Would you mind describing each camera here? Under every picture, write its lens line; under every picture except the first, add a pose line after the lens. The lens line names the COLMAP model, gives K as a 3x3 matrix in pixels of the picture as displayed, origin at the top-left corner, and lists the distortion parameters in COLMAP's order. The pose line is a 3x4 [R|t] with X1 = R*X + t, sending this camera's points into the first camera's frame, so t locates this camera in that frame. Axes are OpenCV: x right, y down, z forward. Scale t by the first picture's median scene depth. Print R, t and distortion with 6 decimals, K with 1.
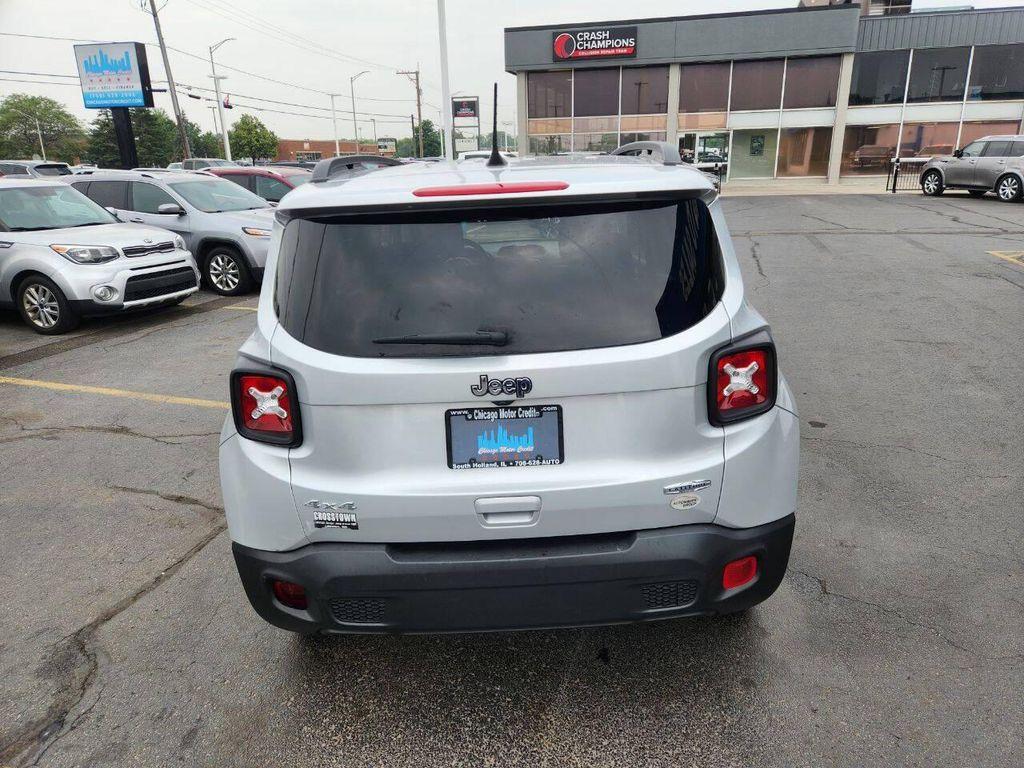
lens RADIAL K [[691.4, 0, 527.7], [0, 691.4, 369.7], [0, 0, 1]] dist [0.061255, -0.054718]
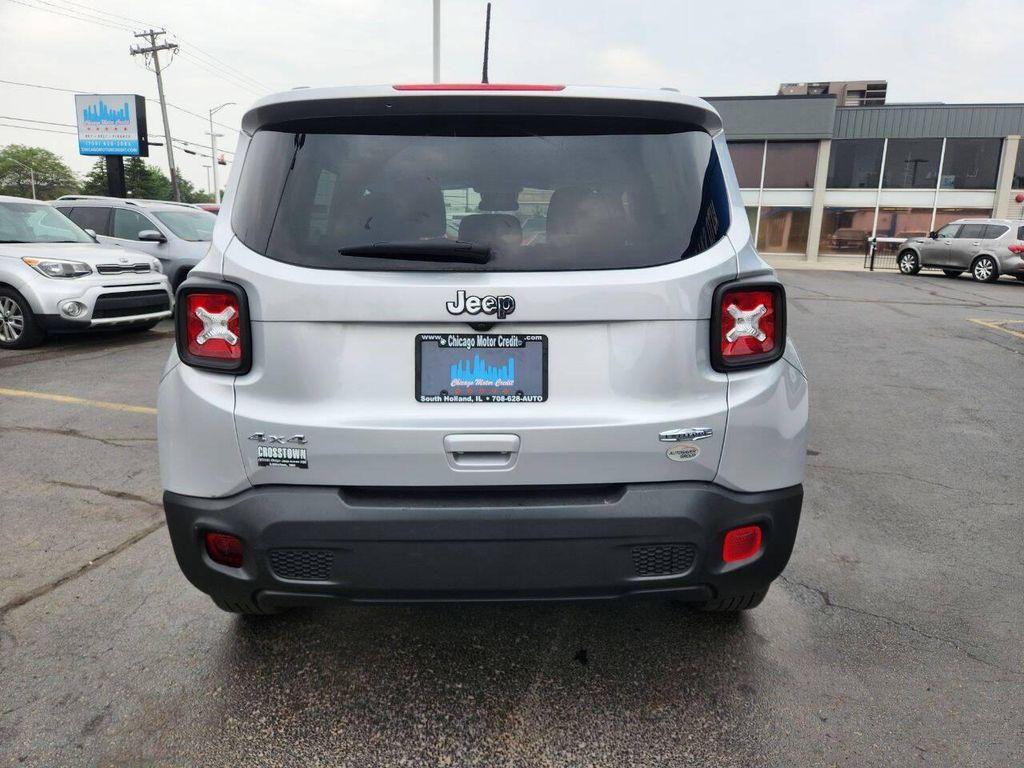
lens RADIAL K [[696.0, 0, 517.3], [0, 696.0, 366.3], [0, 0, 1]] dist [0.056769, -0.055832]
pose [[0.998937, 0.043783, 0.014438, -0.000587], [-0.042091, 0.993908, -0.101862, 0.154697], [-0.018810, 0.101146, 0.994694, 0.096495]]
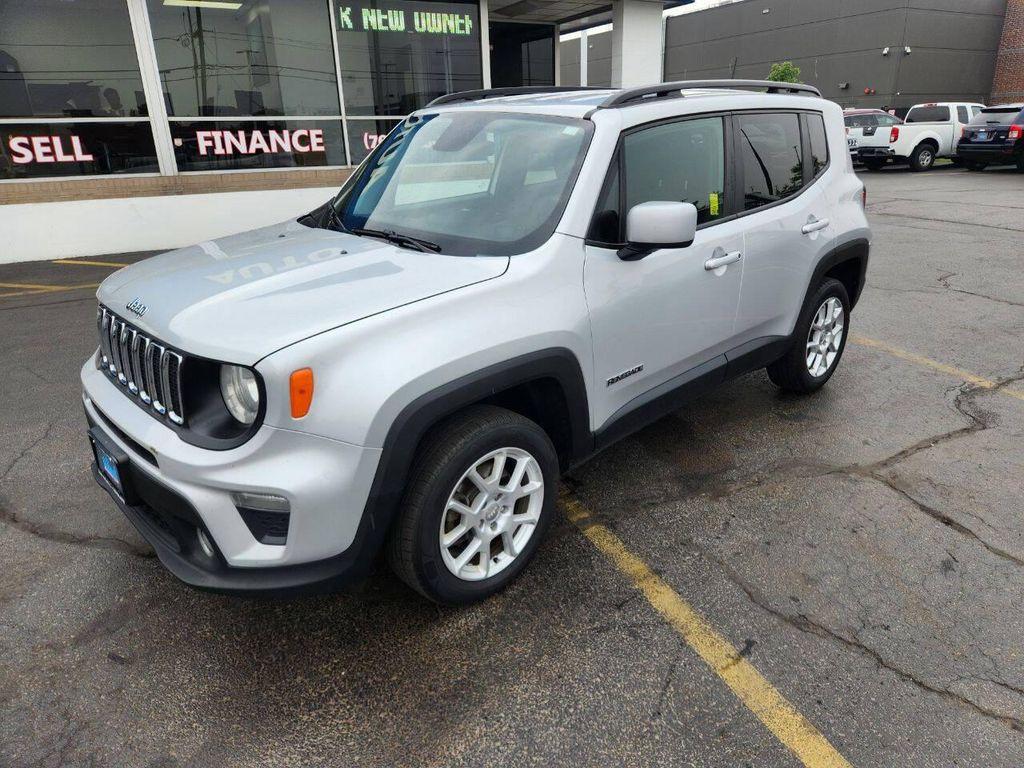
lens RADIAL K [[691.4, 0, 527.7], [0, 691.4, 369.7], [0, 0, 1]] dist [0.061255, -0.054718]
pose [[-0.692499, -0.193398, 0.695012, -1.182903], [0.242590, 0.844868, 0.476810, -0.766155], [-0.679408, 0.498794, -0.538154, 2.857936]]
